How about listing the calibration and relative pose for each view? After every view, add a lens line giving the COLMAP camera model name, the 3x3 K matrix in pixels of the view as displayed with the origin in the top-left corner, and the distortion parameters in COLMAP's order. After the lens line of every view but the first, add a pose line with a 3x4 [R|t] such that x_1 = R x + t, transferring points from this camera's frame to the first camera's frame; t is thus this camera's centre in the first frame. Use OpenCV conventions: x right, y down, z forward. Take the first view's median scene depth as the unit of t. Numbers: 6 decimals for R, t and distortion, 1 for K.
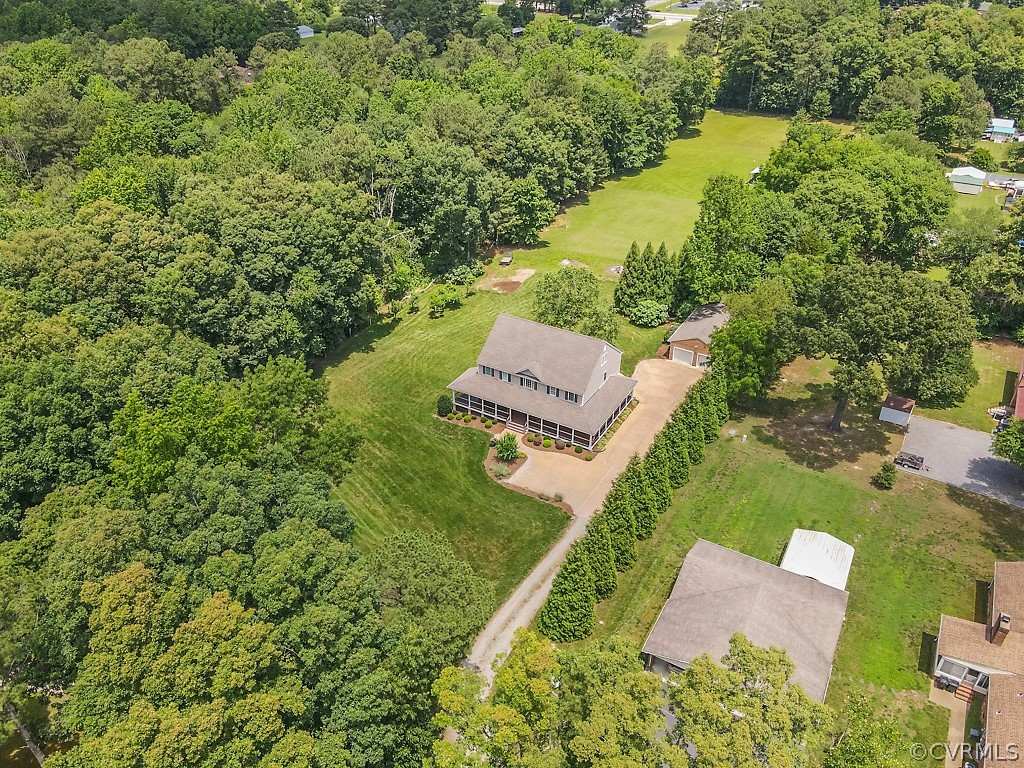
lens RADIAL K [[723.3, 0, 519.9], [0, 723.3, 379.8], [0, 0, 1]] dist [0.002602, 0.002773]
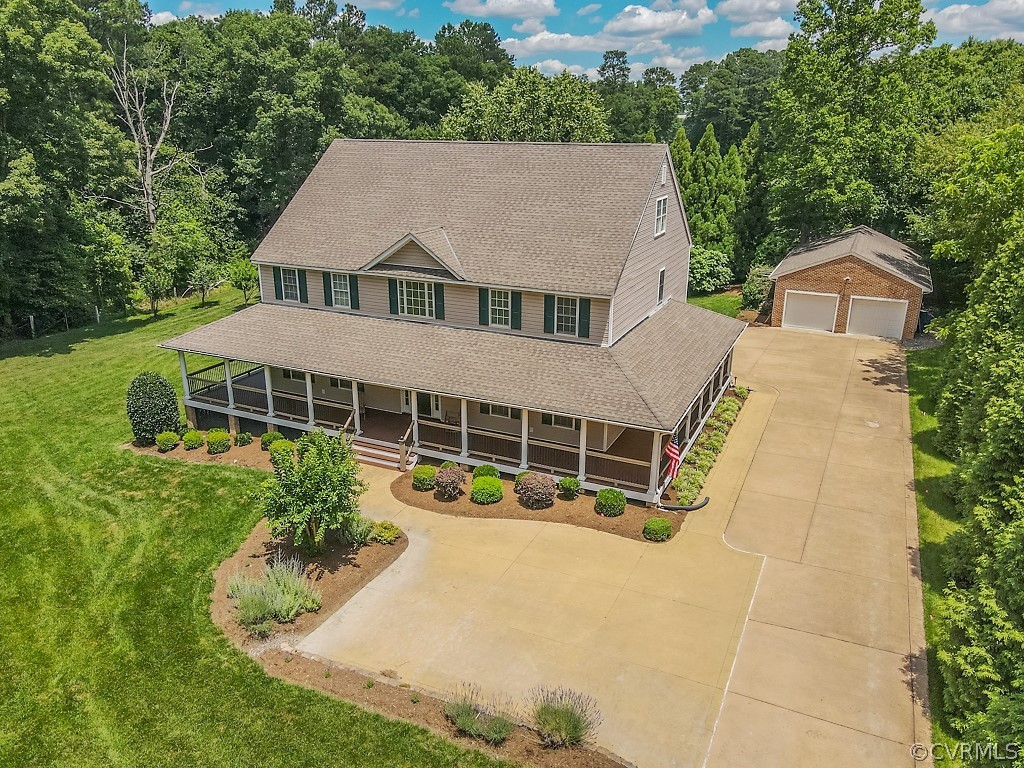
lens RADIAL K [[723.3, 0, 519.9], [0, 723.3, 379.8], [0, 0, 1]] dist [0.002602, 0.002773]
pose [[0.995549, -0.024730, 0.090946, 0.026904], [0.045749, 0.970456, -0.236901, 0.110815], [-0.082401, 0.240007, 0.967268, 0.728169]]
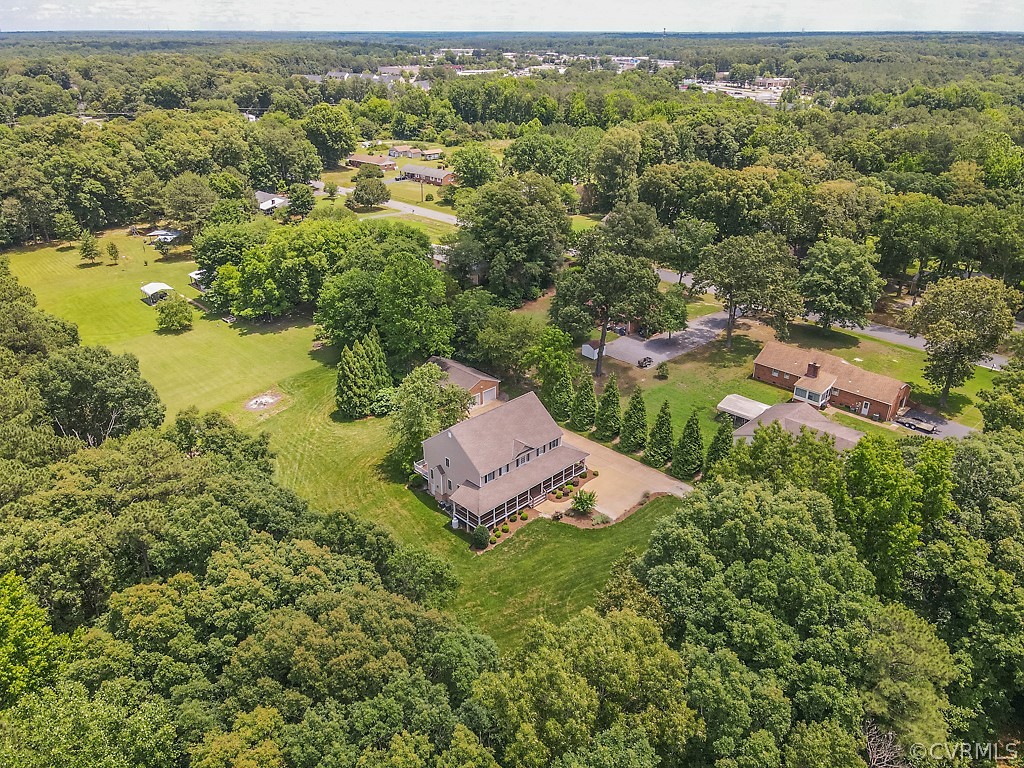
lens RADIAL K [[716.7, 0, 512.0], [0, 716.7, 384.0], [0, 0, 1]] dist [-0.005104, -0.001426]
pose [[0.289893, -0.421940, 0.859027, -0.845712], [0.522578, 0.821742, 0.227274, -0.332425], [-0.801794, 0.383024, 0.458714, 0.501726]]
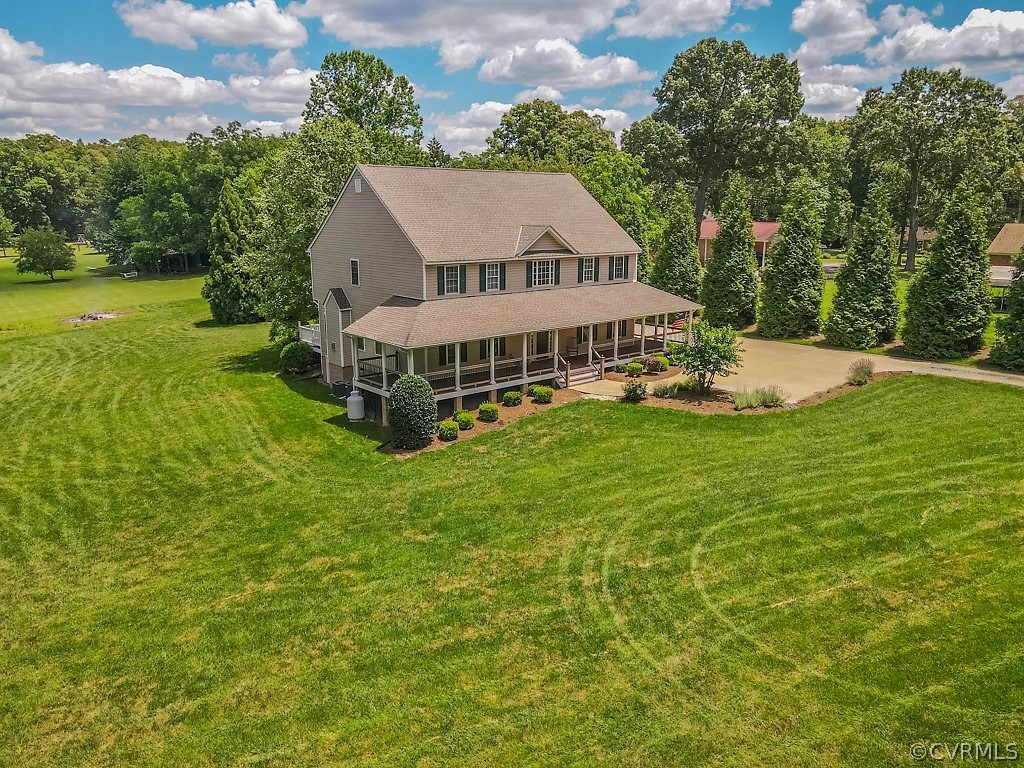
lens RADIAL K [[723.3, 0, 519.9], [0, 723.3, 379.8], [0, 0, 1]] dist [0.002602, 0.002773]
pose [[0.339007, -0.216528, 0.915527, -0.393505], [0.508667, 0.860828, 0.015239, 0.046137], [-0.791411, 0.460533, 0.401967, 0.881771]]
